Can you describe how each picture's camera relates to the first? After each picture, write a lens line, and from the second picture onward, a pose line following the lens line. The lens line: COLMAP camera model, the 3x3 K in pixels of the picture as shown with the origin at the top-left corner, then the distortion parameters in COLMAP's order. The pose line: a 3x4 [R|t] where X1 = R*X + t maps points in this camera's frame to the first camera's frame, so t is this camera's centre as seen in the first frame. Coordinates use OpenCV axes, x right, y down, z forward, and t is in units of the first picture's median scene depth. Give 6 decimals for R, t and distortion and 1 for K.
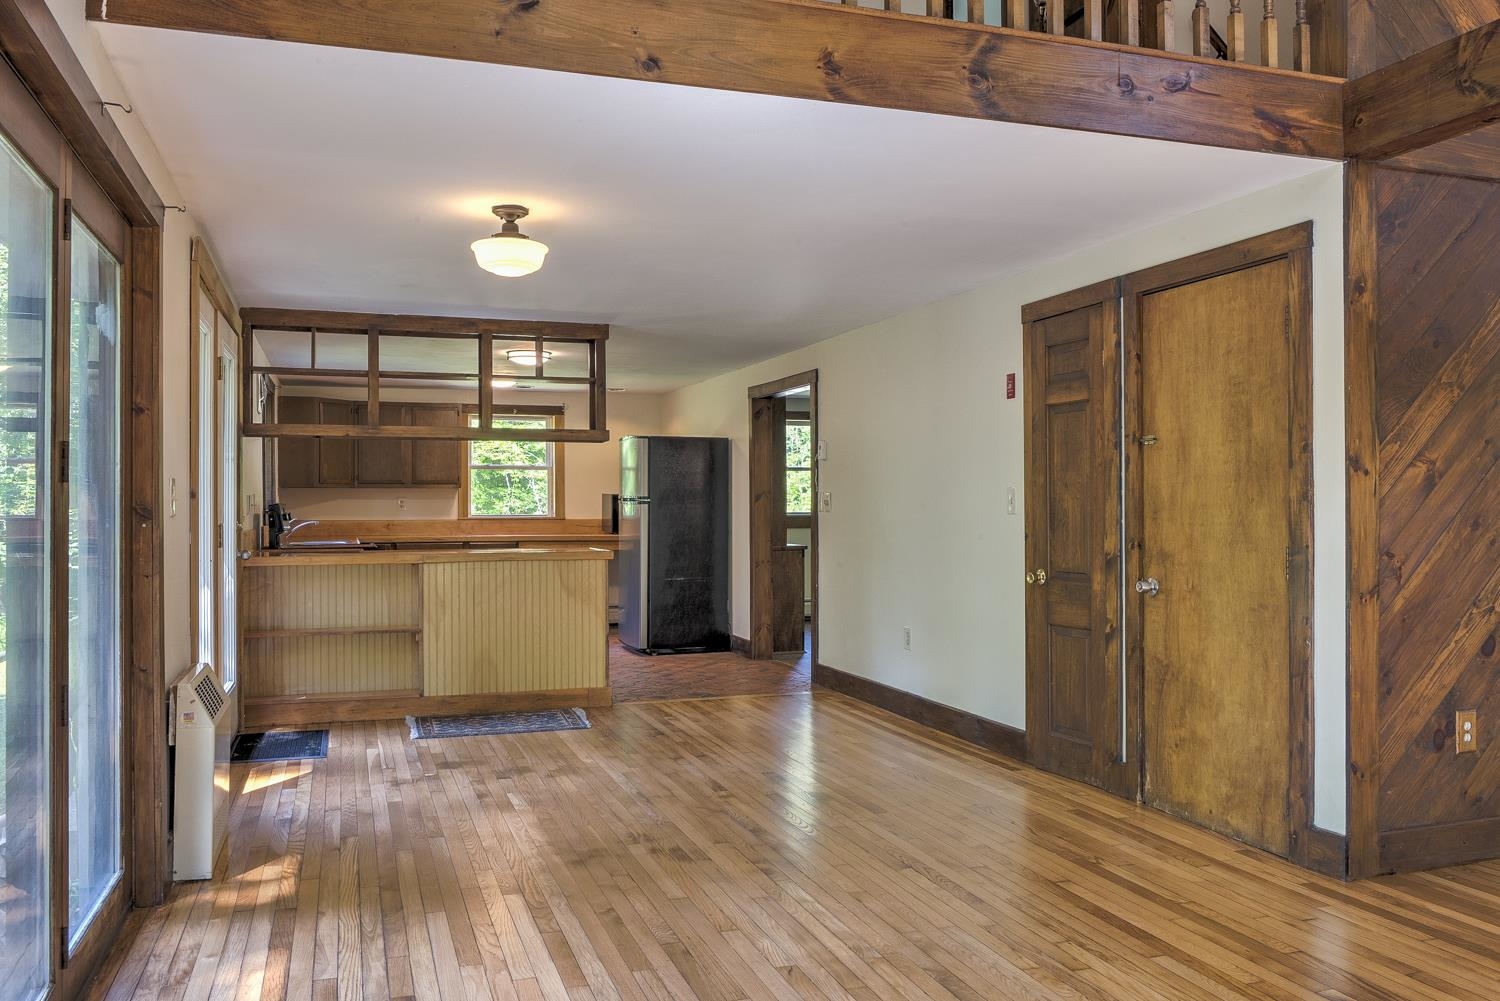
lens RADIAL K [[1203.1, 0, 751.1], [0, 1203.1, 495.8], [0, 0, 1]] dist [0.006782, -0.075900]
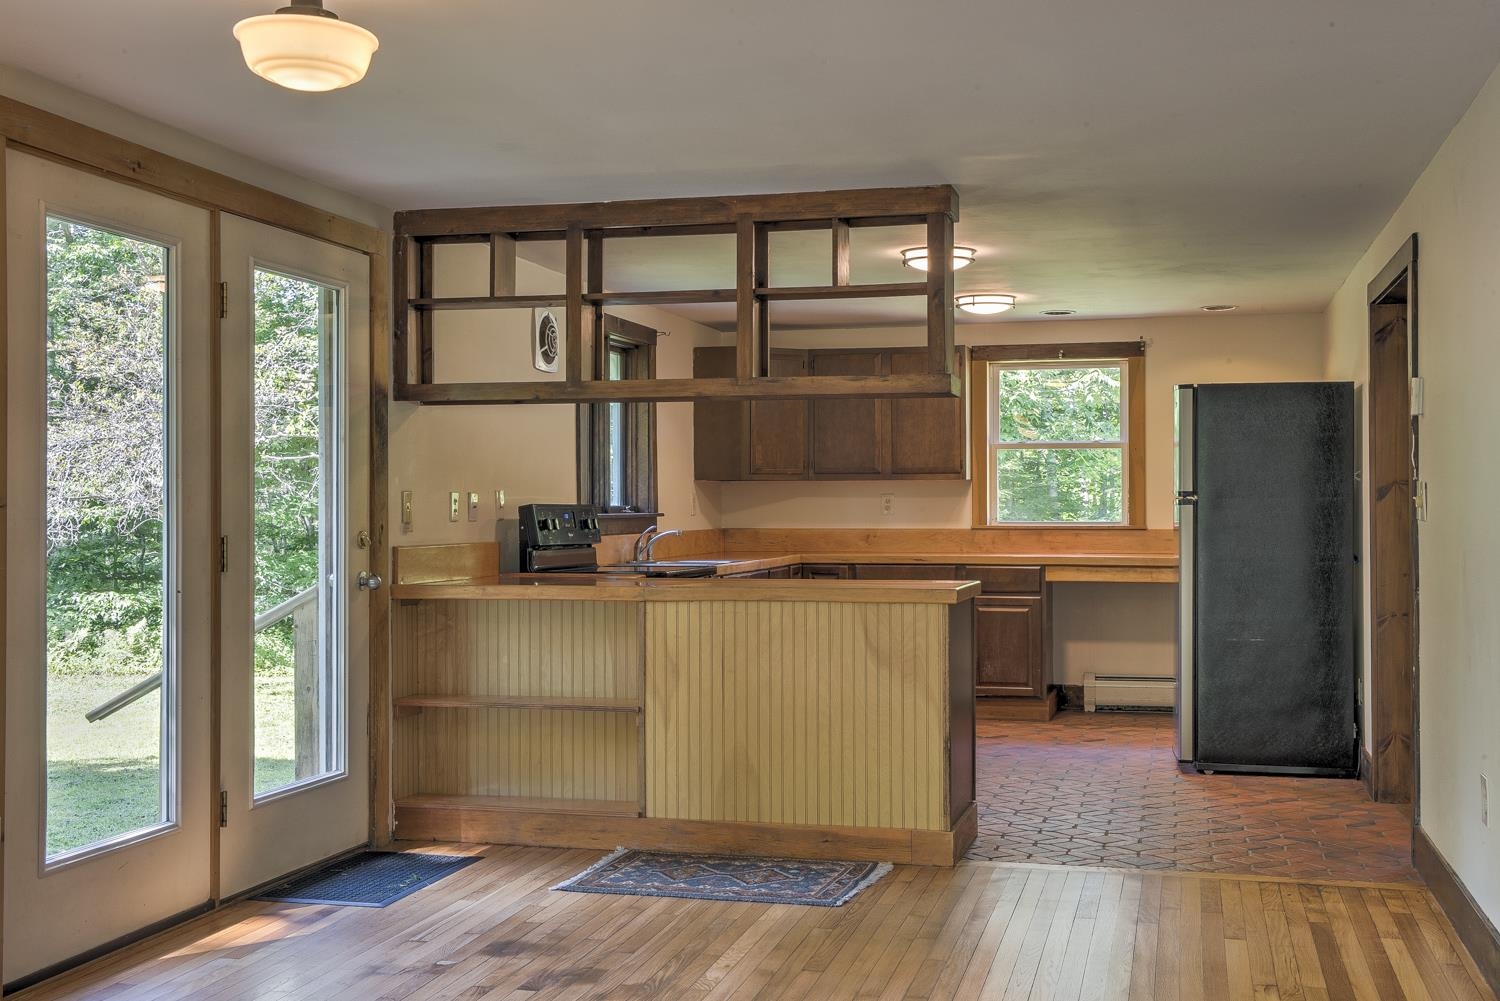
lens RADIAL K [[1720.7, 0, 750.2], [0, 1720.7, 497.8], [0, 0, 1]] dist [0.023944, 0.006983]
pose [[0.837727, -0.000708, -0.546089, 0.250567], [0.002974, 0.999990, 0.003265, 0.000350], [0.546082, -0.004359, 0.837721, 0.285039]]
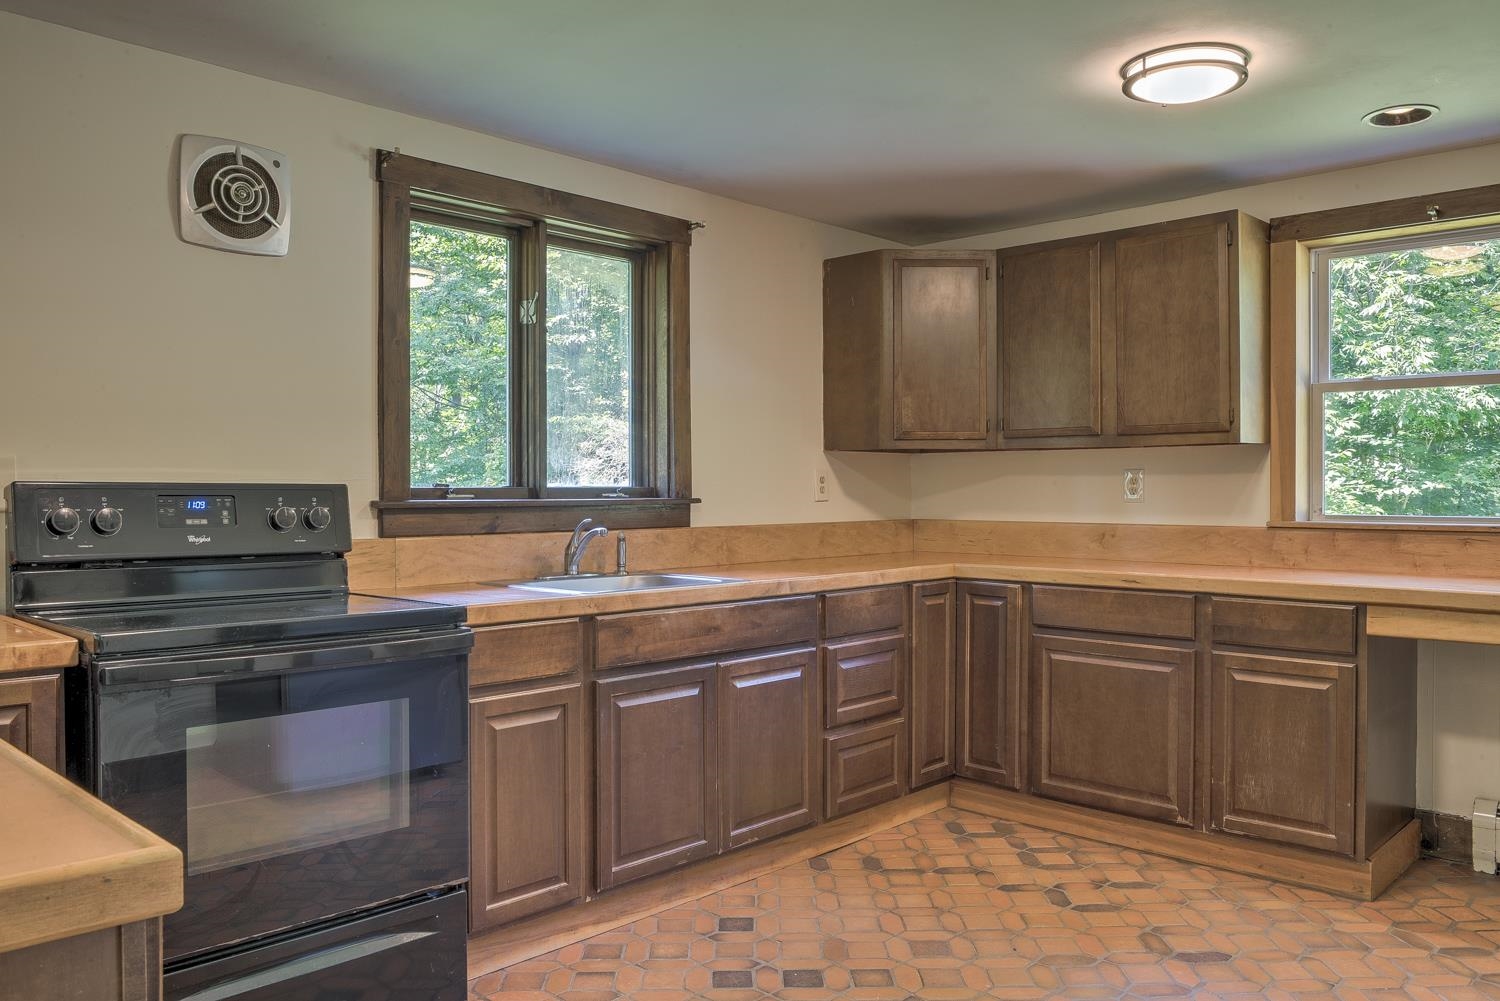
lens RADIAL K [[1152.2, 0, 752.4], [0, 1152.2, 498.4], [0, 0, 1]] dist [-0.016909, -0.009517]
pose [[0.475088, 0.013219, -0.879839, -0.006049], [0.004593, 0.999836, 0.017502, 0.006260], [0.879927, -0.012356, 0.474949, 1.114388]]
